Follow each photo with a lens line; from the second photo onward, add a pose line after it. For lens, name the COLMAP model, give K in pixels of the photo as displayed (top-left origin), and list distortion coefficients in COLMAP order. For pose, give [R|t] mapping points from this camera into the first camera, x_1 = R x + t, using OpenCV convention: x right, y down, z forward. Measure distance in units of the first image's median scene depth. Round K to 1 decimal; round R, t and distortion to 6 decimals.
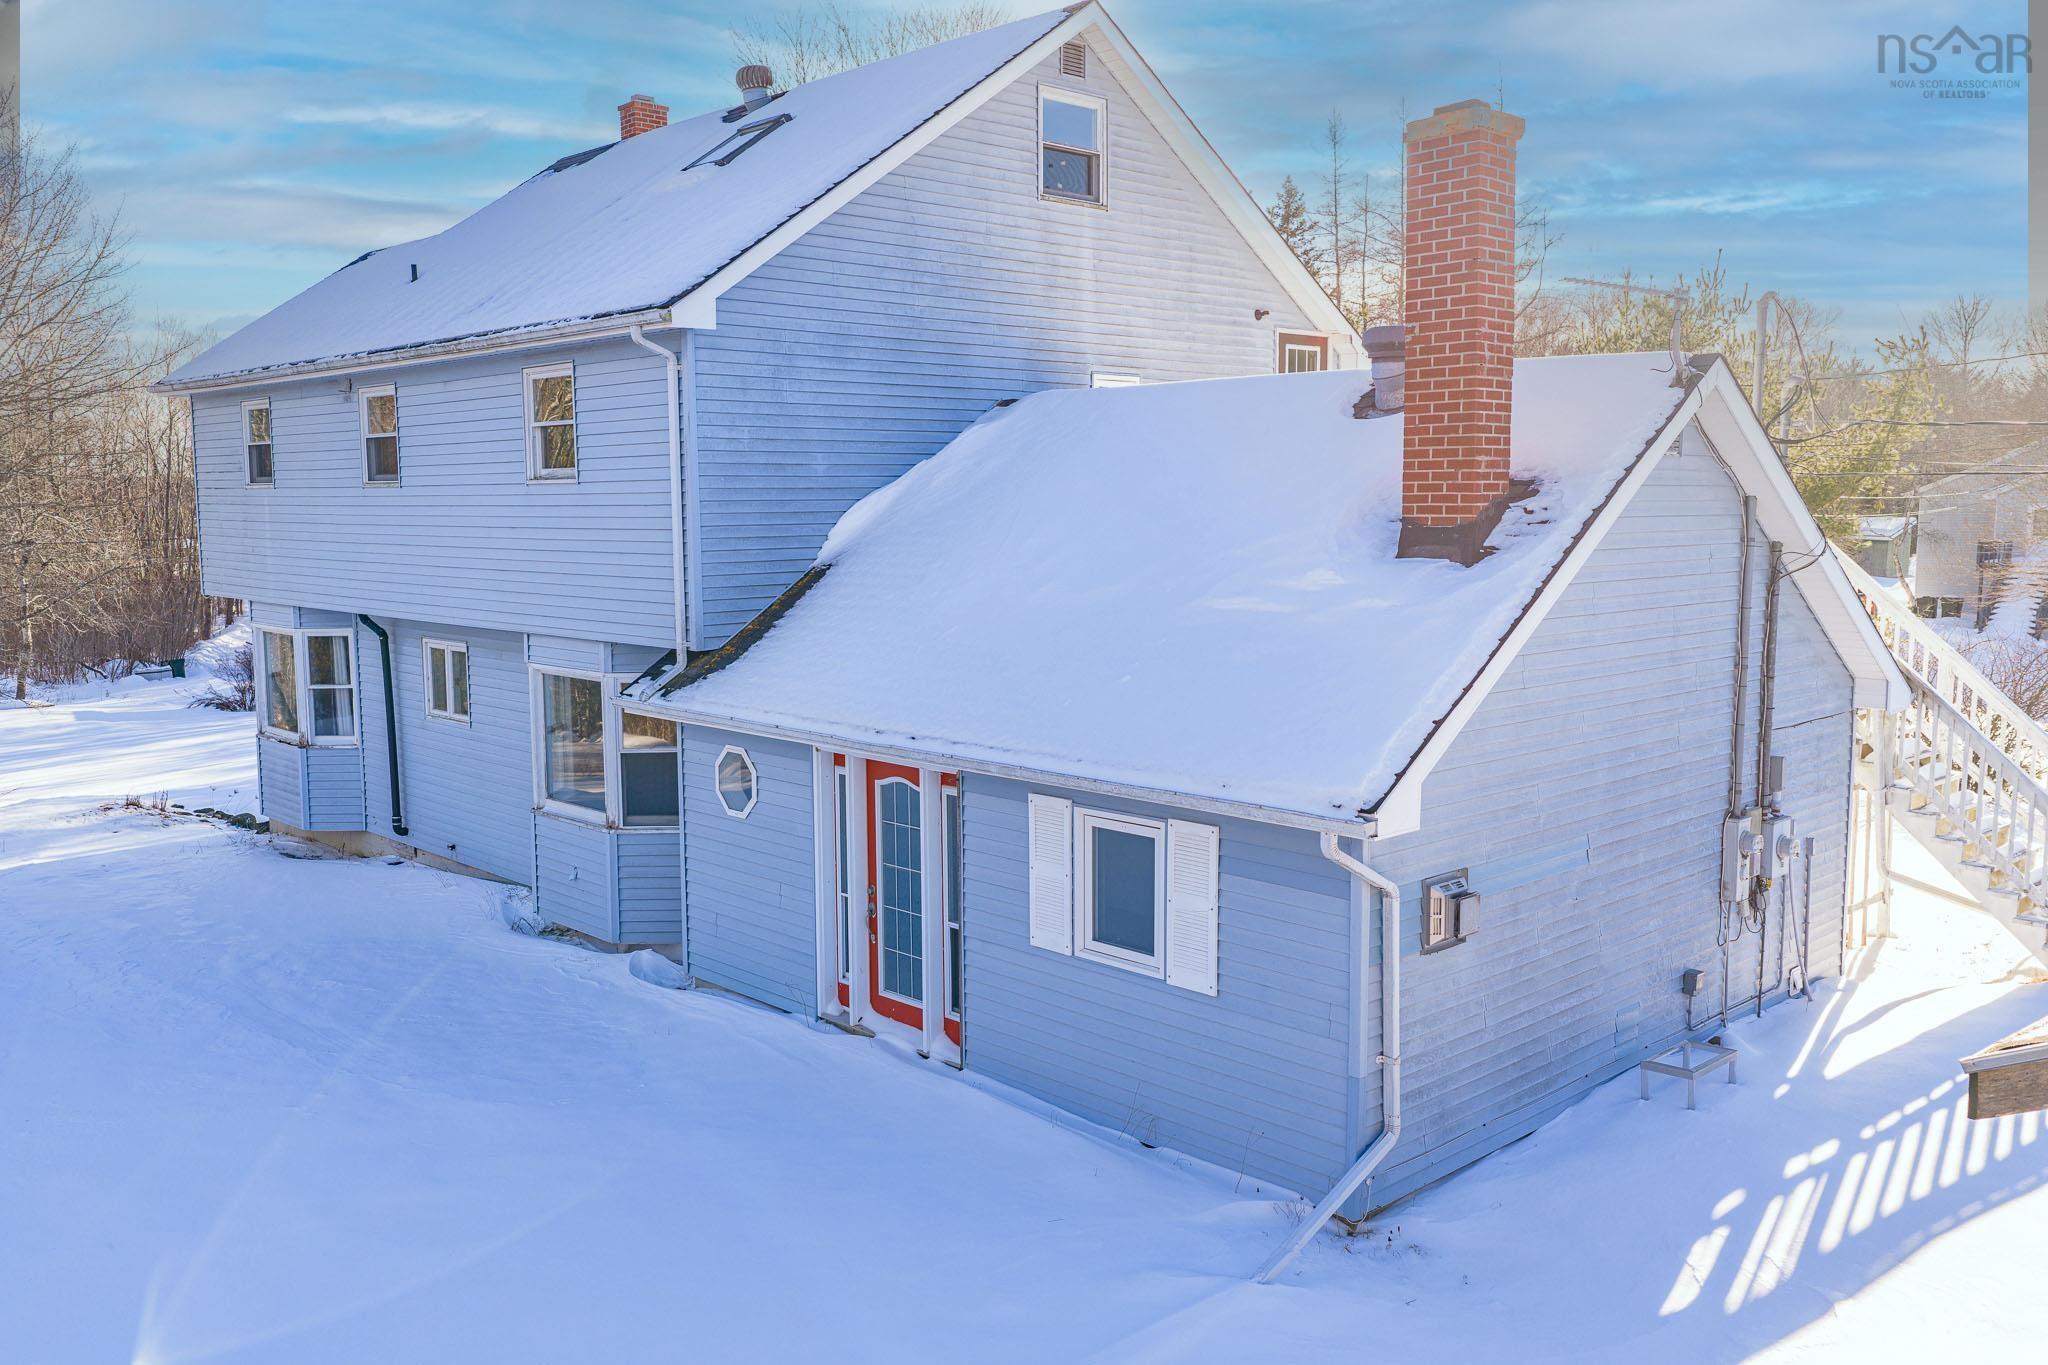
lens RADIAL K [[1693.9, 0, 1024.0], [0, 1693.9, 682.5], [0, 0, 1]] dist [0.006873, -0.000432]
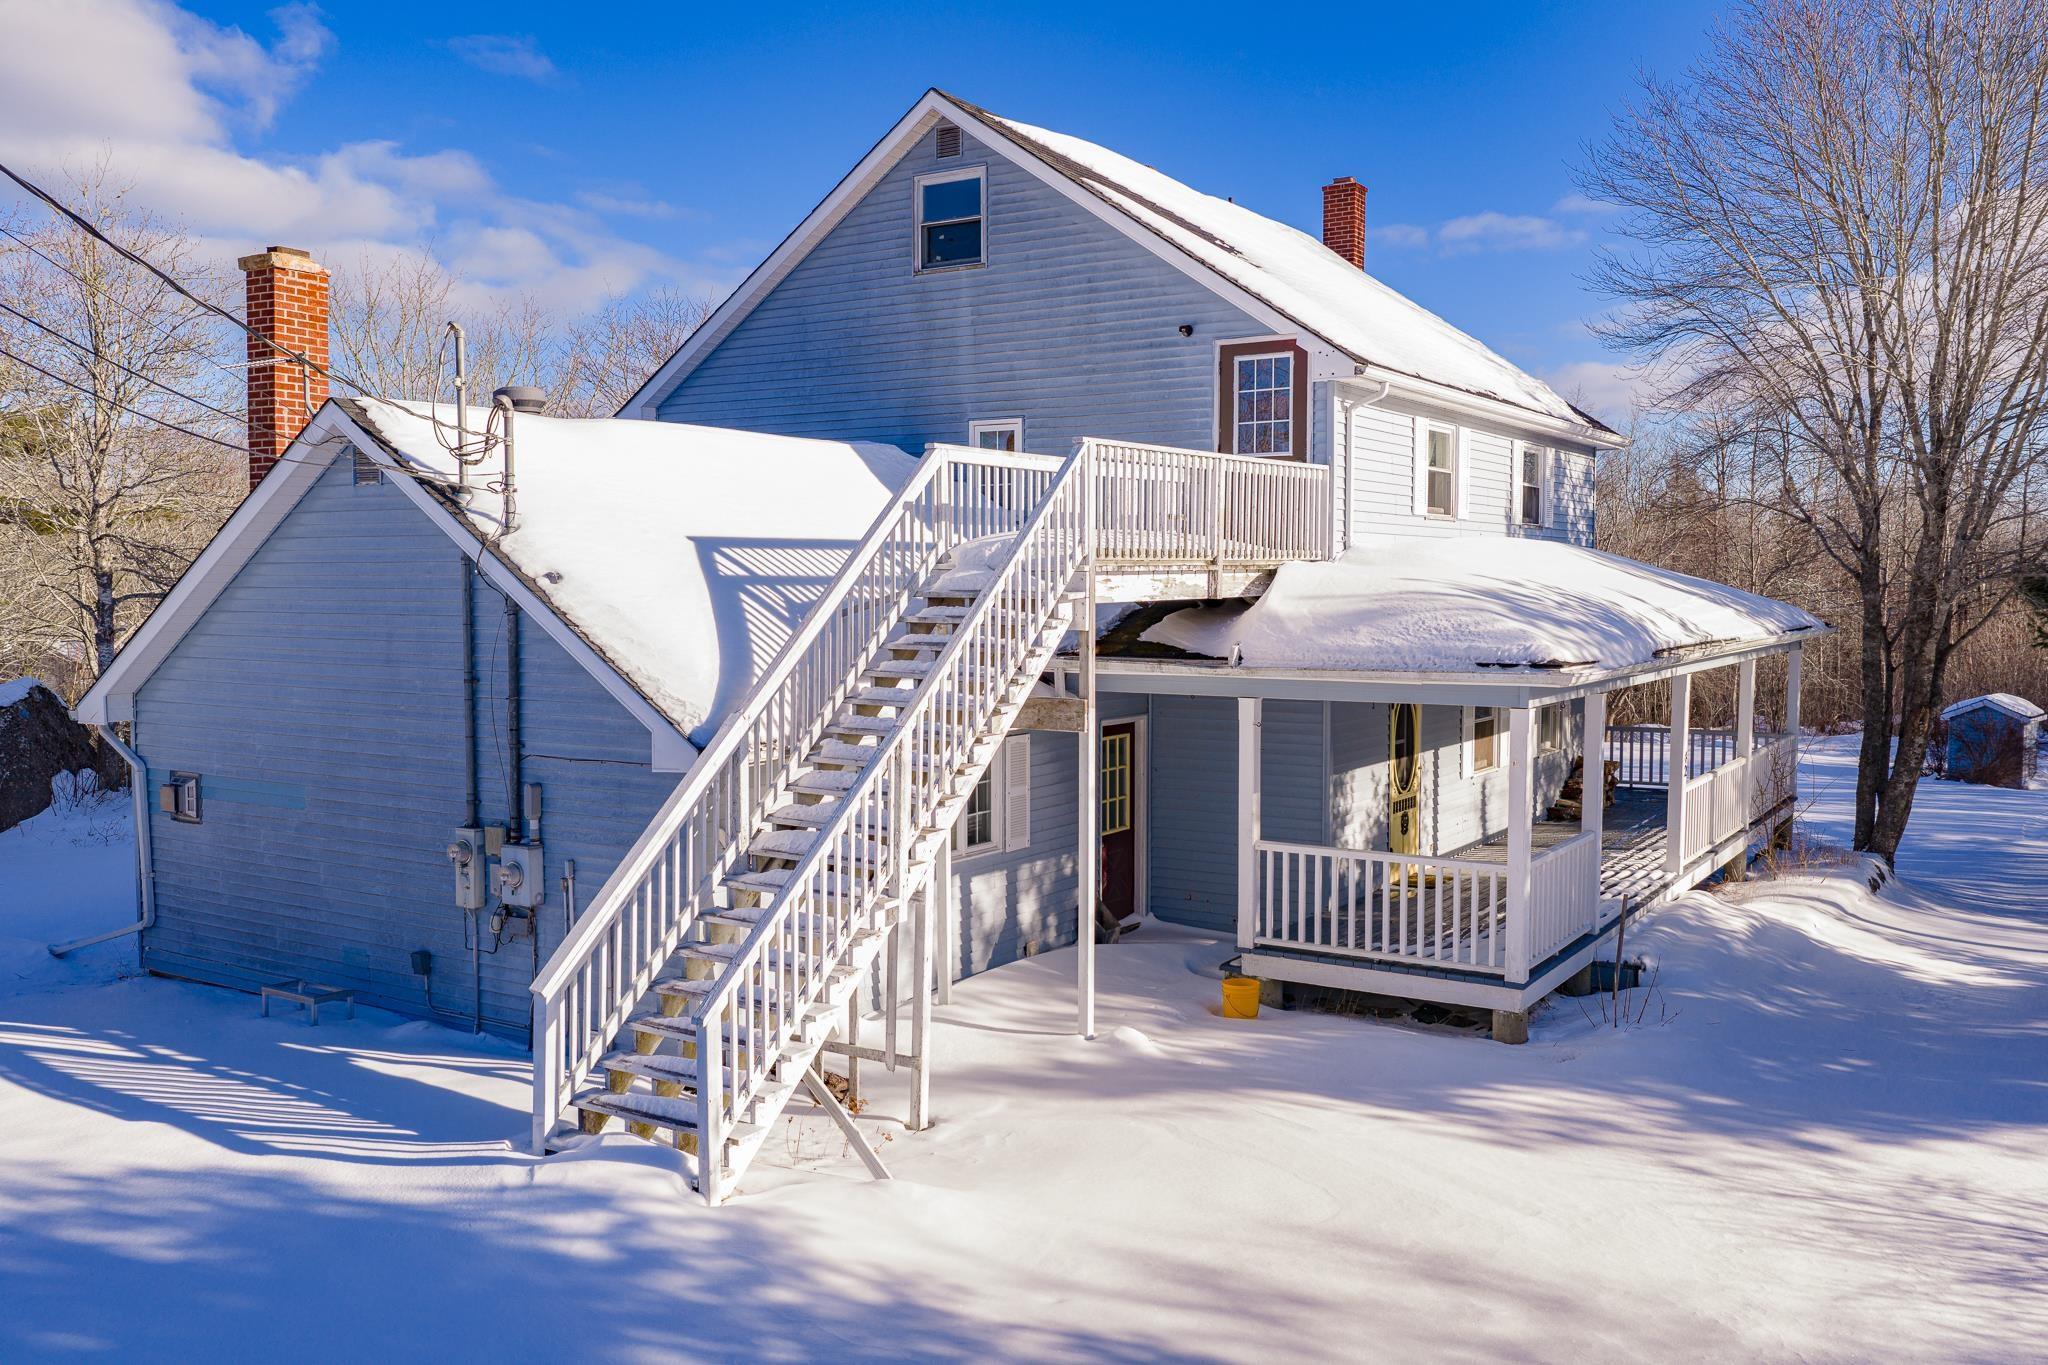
lens RADIAL K [[1693.9, 0, 1024.0], [0, 1693.9, 682.5], [0, 0, 1]] dist [0.006873, -0.000432]
pose [[0.239721, 0.063741, -0.968747, 1.151724], [-0.106911, 0.993507, 0.038914, -0.064793], [0.964937, 0.094241, 0.244979, 0.817237]]
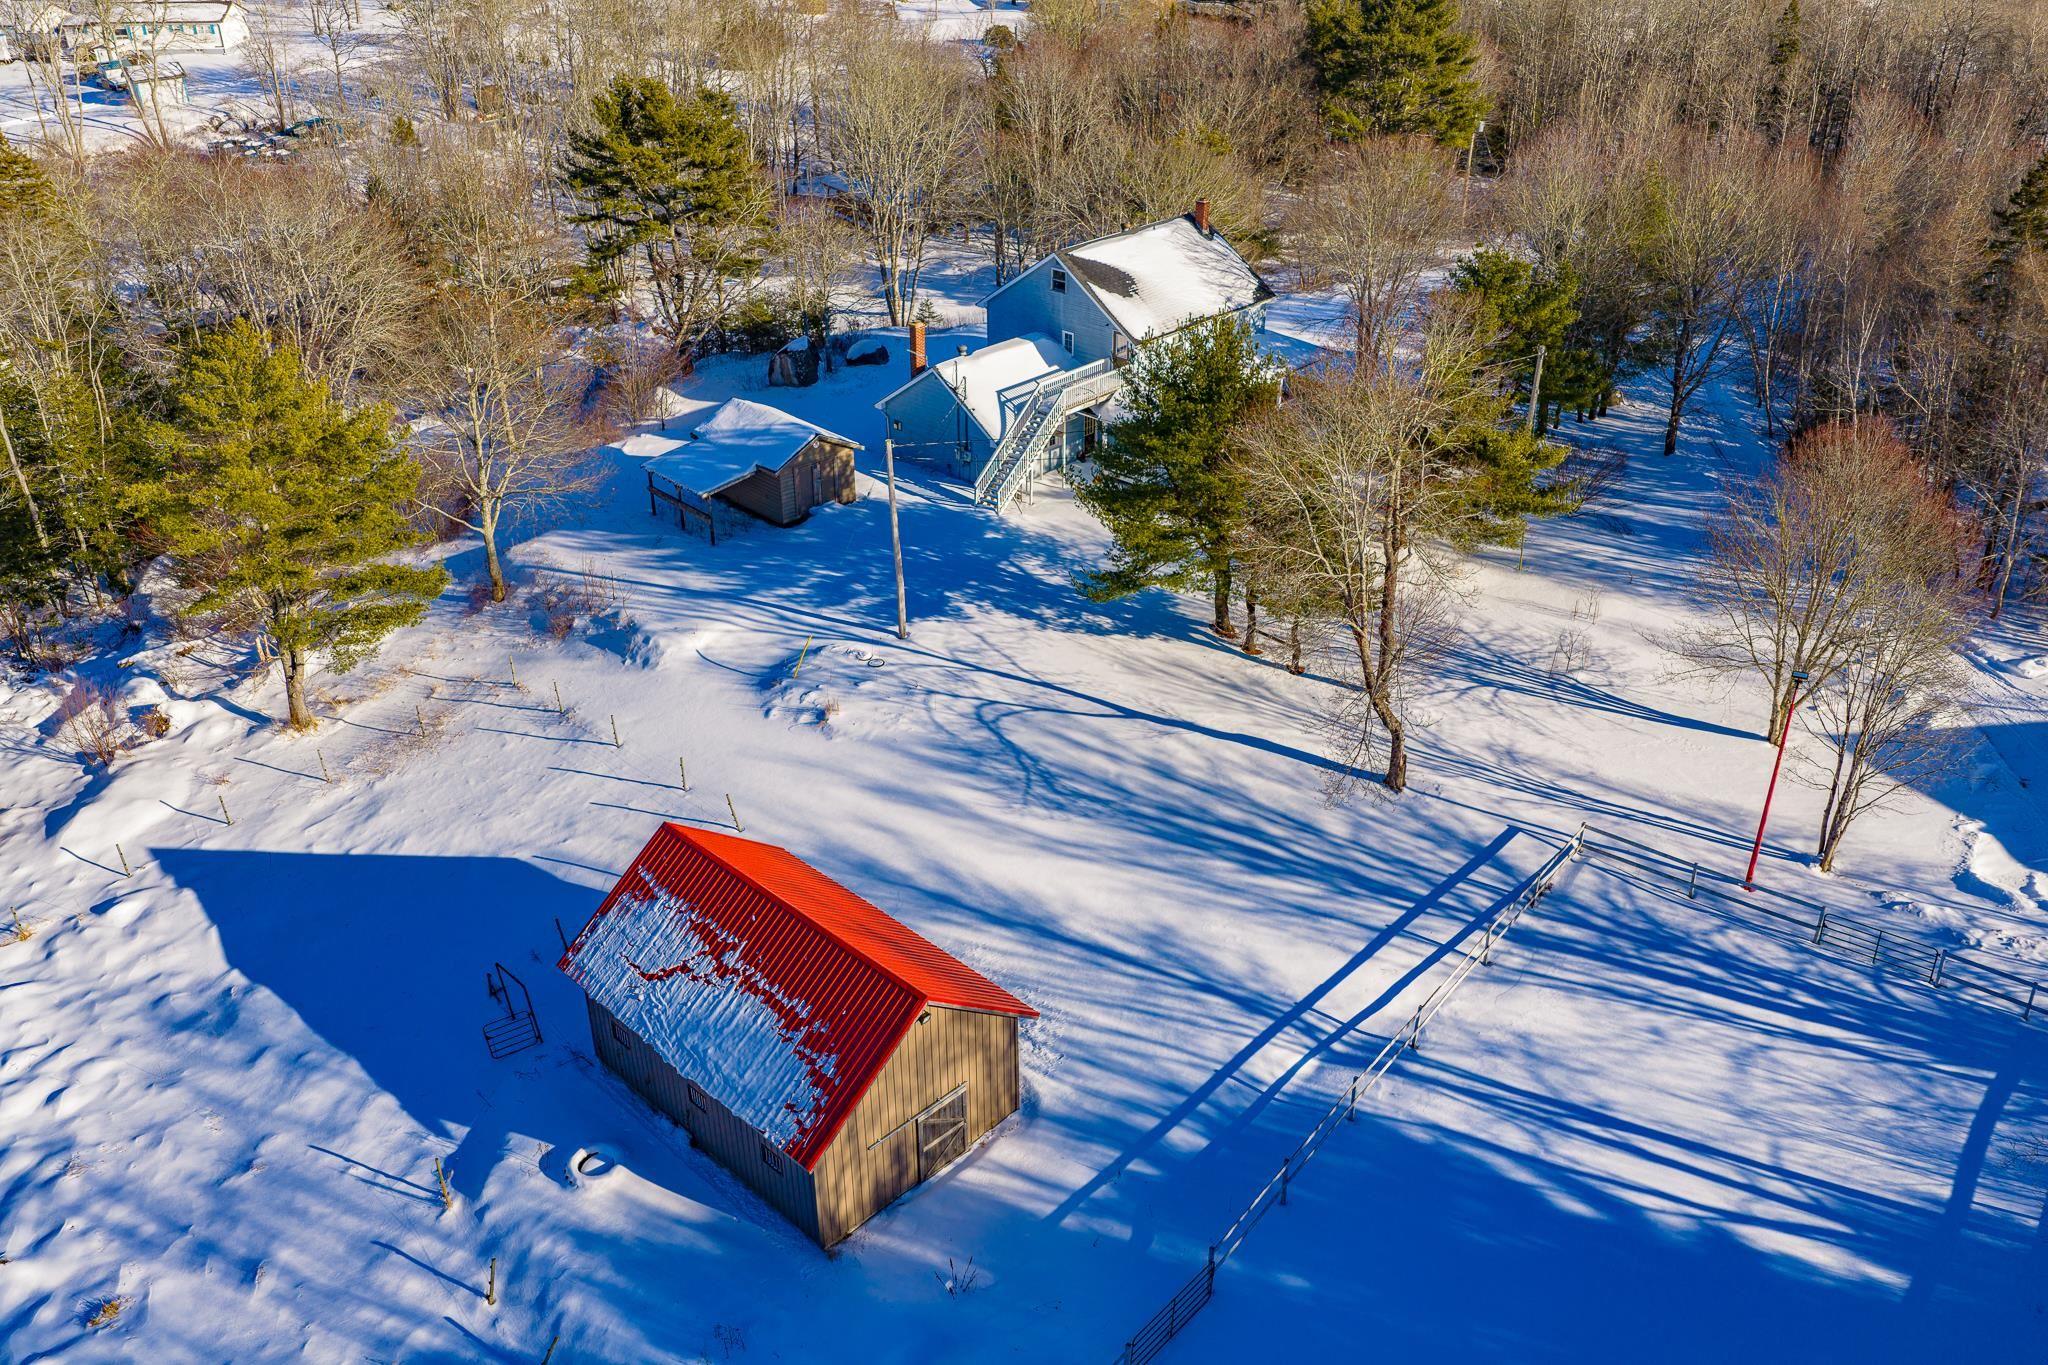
lens RADIAL K [[1693.9, 0, 1024.0], [0, 1693.9, 682.5], [0, 0, 1]] dist [0.006873, -0.000432]
pose [[0.066076, 0.471266, -0.879513, 4.468644], [-0.109967, 0.879509, 0.463002, -1.436819], [0.991736, 0.066124, 0.109938, 0.501105]]
